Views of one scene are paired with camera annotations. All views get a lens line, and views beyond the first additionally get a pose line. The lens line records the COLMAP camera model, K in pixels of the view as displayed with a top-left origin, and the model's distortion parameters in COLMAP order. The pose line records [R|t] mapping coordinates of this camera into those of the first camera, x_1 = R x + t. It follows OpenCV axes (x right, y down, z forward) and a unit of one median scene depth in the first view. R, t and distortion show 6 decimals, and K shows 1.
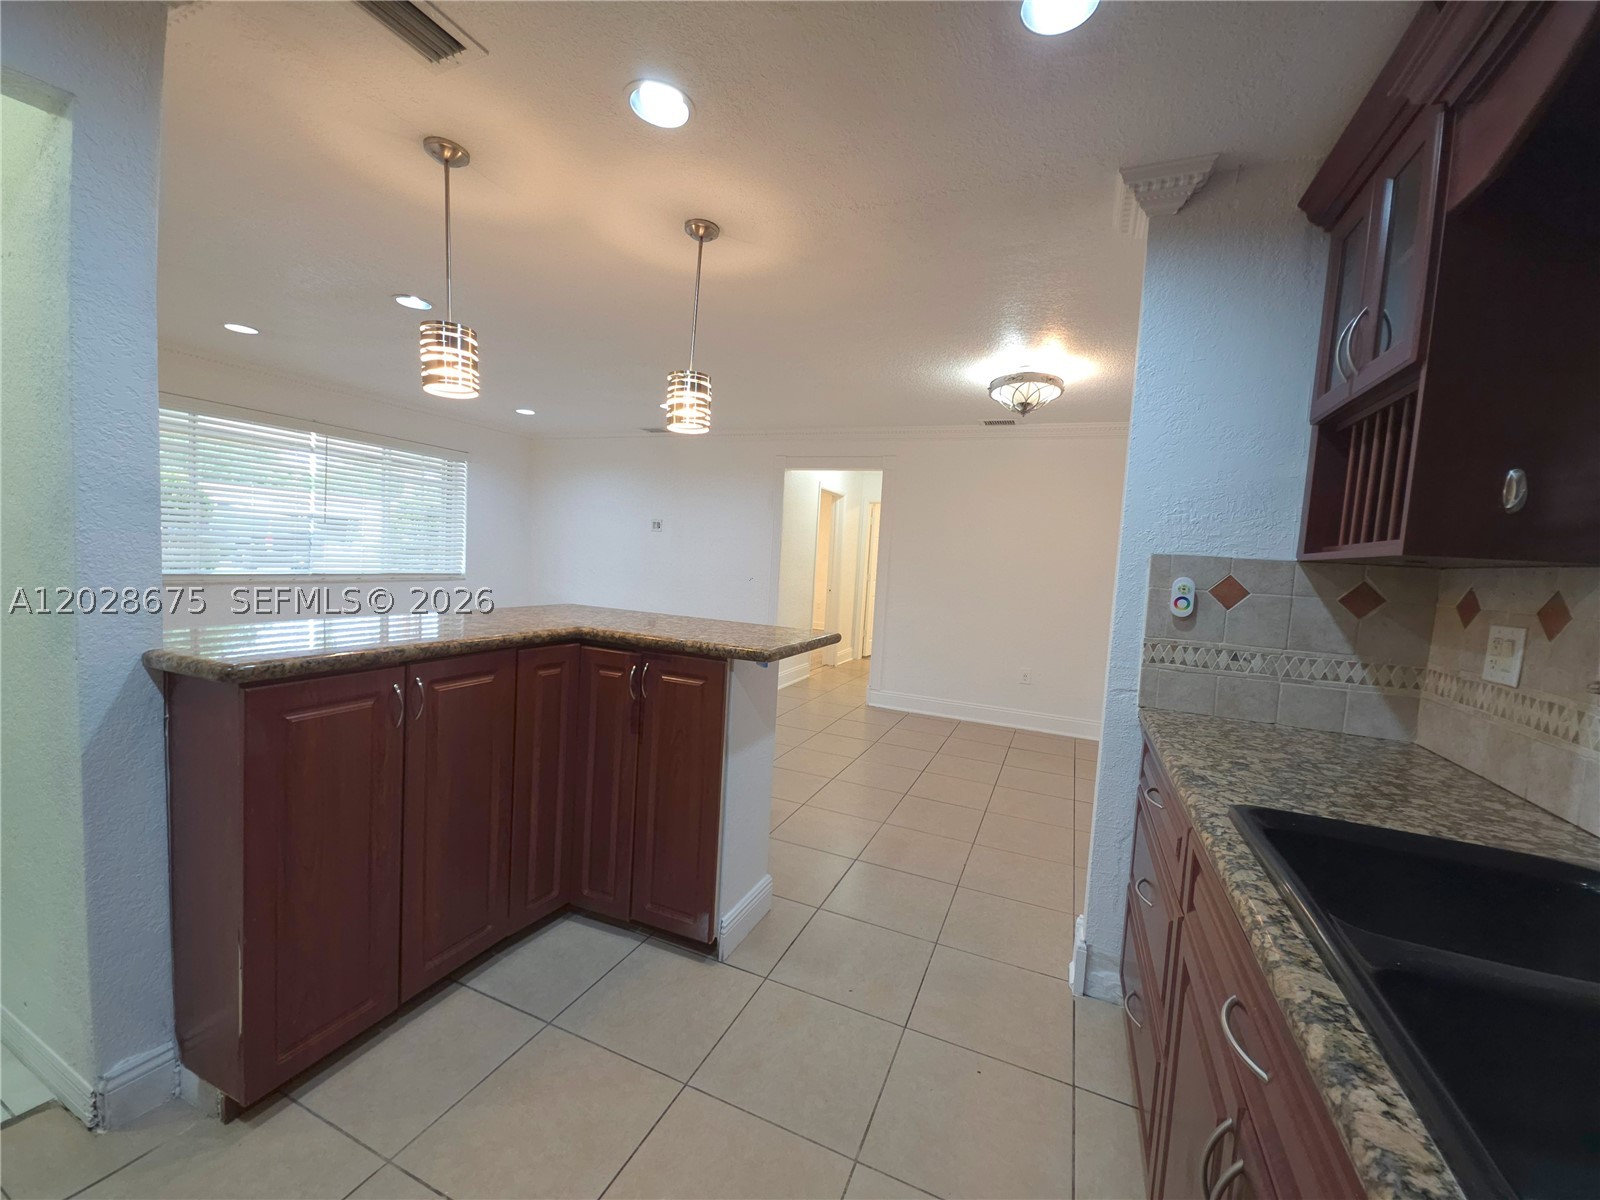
lens RADIAL K [[633.6, 0, 806.1], [0, 633.6, 601.0], [0, 0, 1]] dist [0.016851, -0.008491]
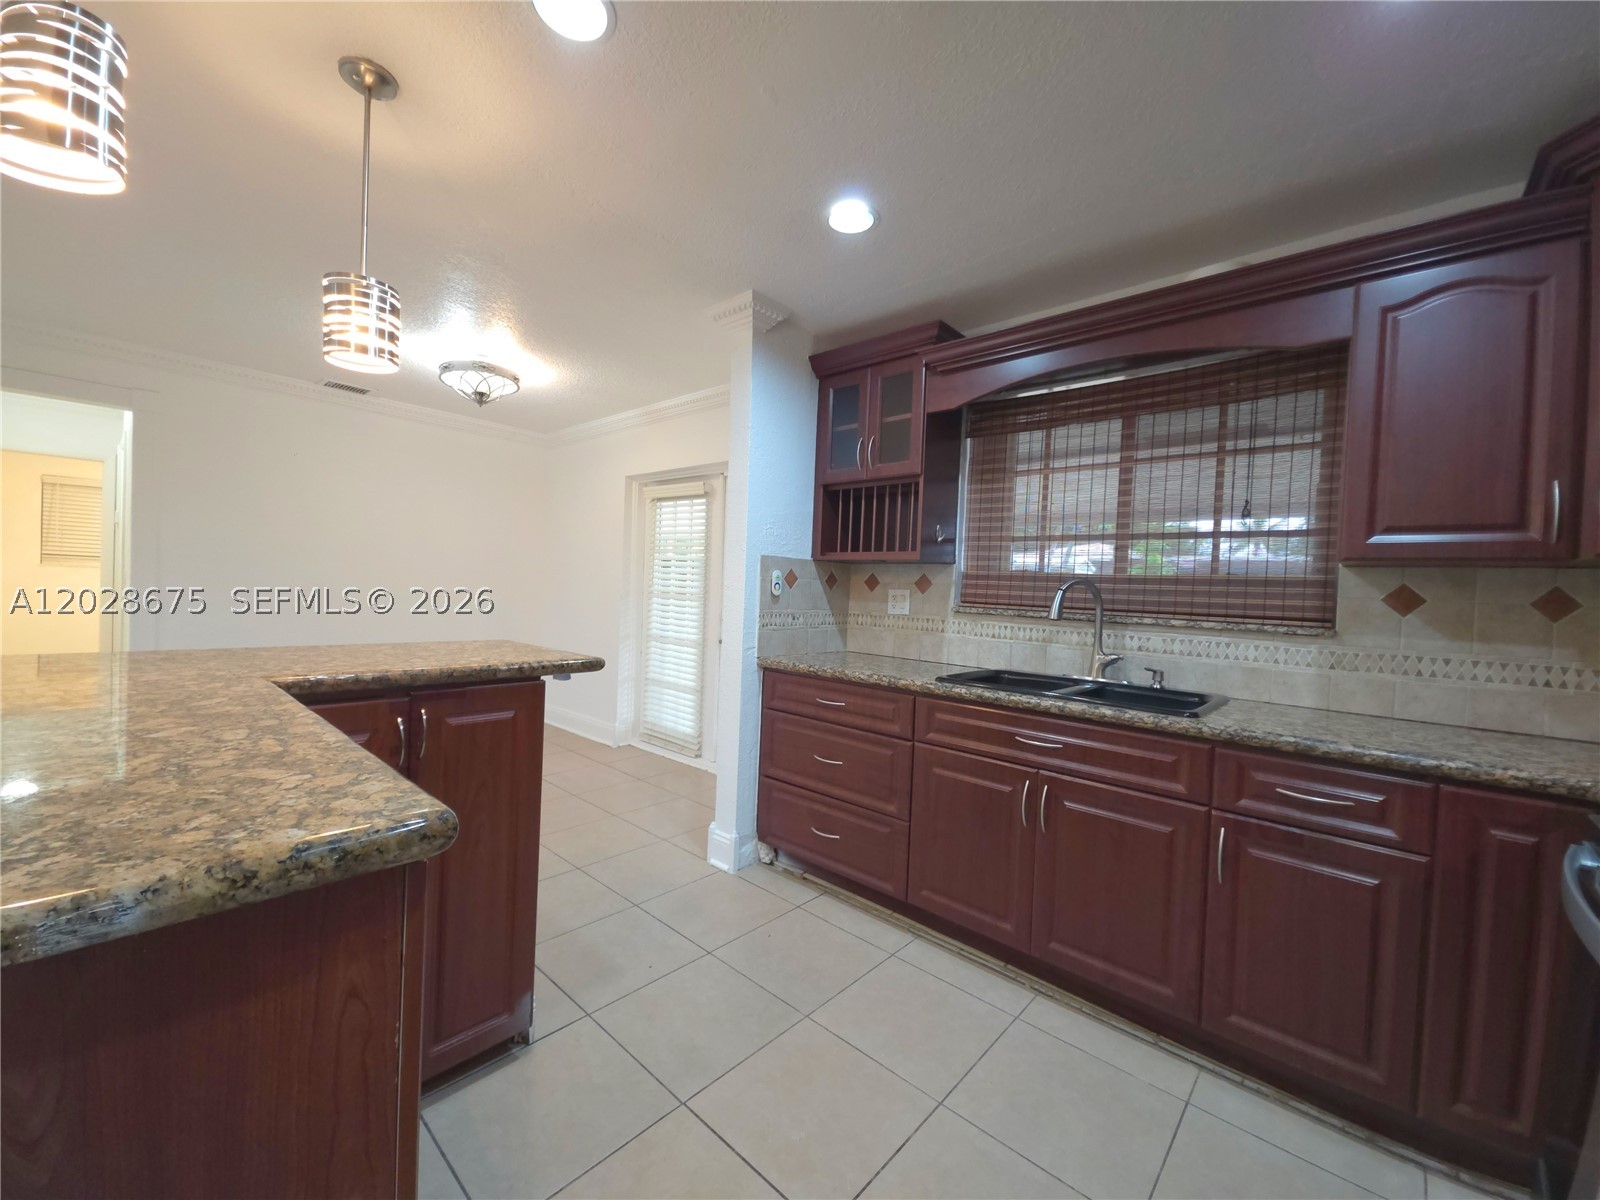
lens RADIAL K [[633.6, 0, 806.1], [0, 633.6, 601.0], [0, 0, 1]] dist [0.016851, -0.008491]
pose [[0.323980, -0.065513, 0.943793, -0.876555], [0.047090, 0.997480, 0.053075, -0.041398], [-0.944891, 0.027248, 0.326248, 0.431648]]
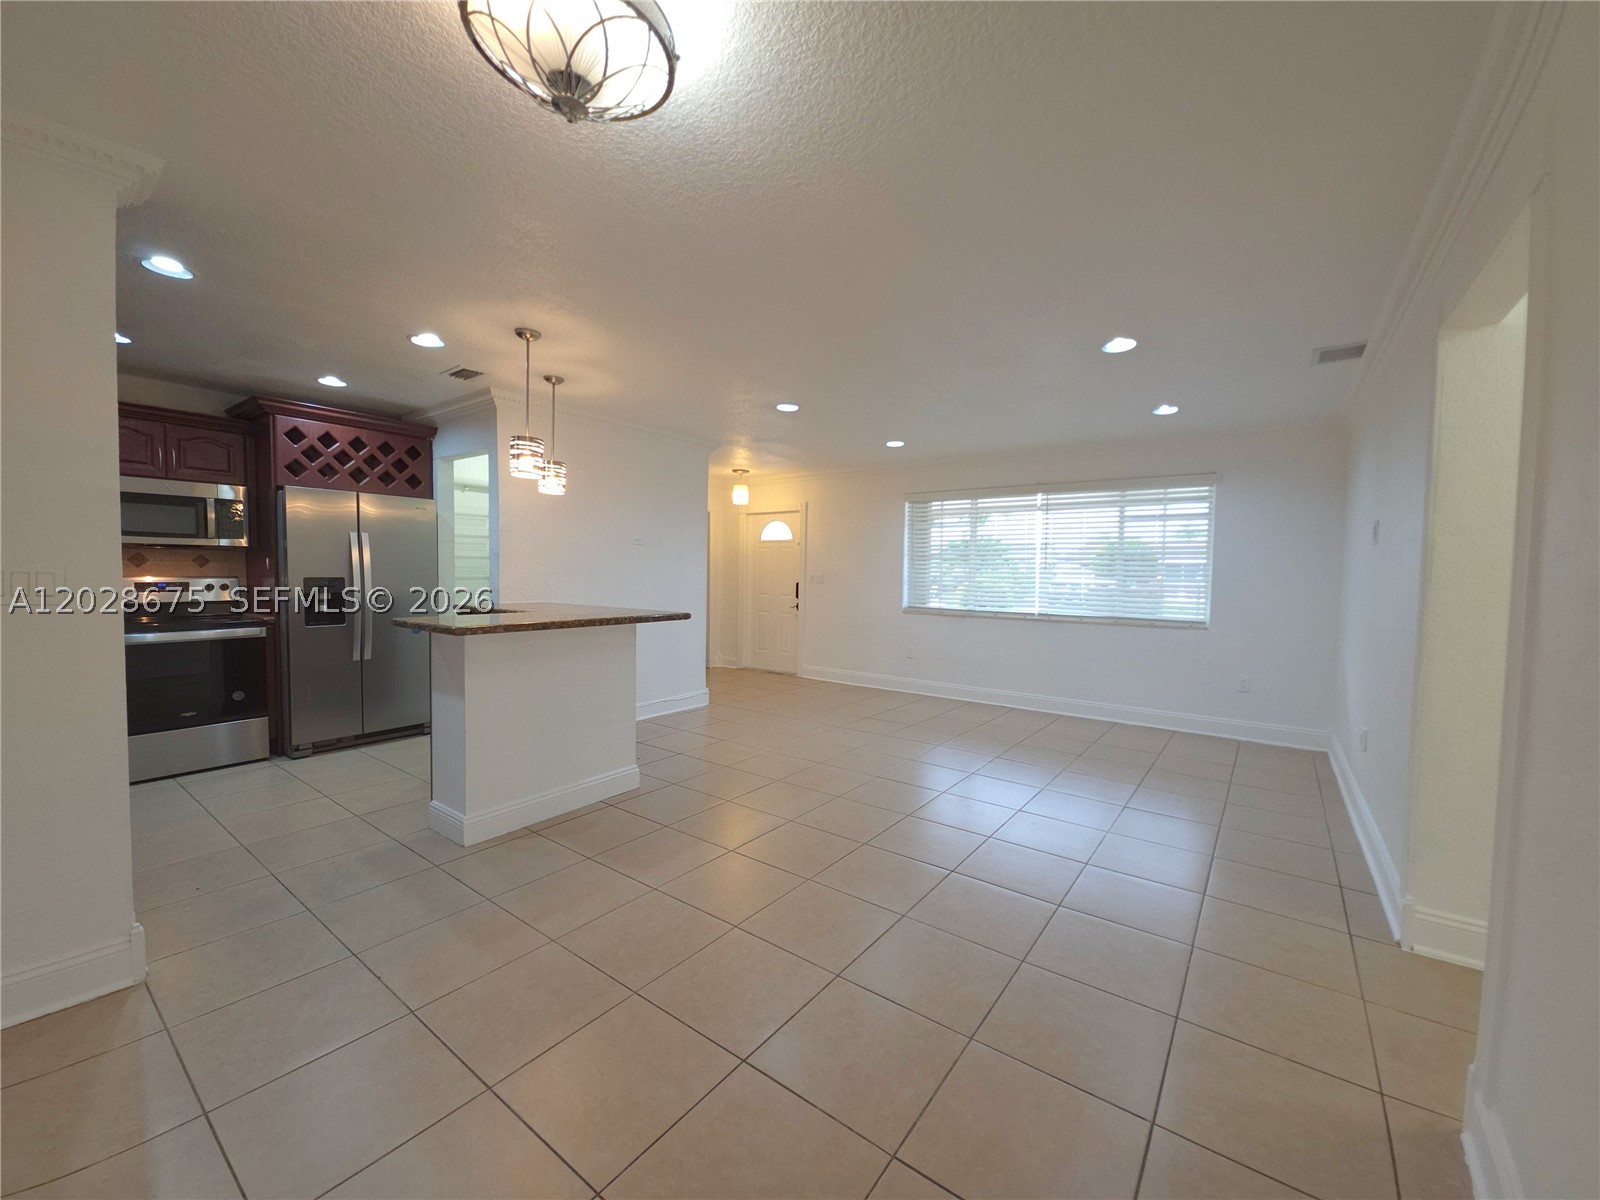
lens RADIAL K [[633.6, 0, 806.1], [0, 633.6, 601.0], [0, 0, 1]] dist [0.016851, -0.008491]
pose [[-0.228071, -0.021446, -0.973408, 1.324964], [-0.099659, 0.995021, 0.001428, -0.069356], [0.968531, 0.097334, -0.229073, 2.473744]]
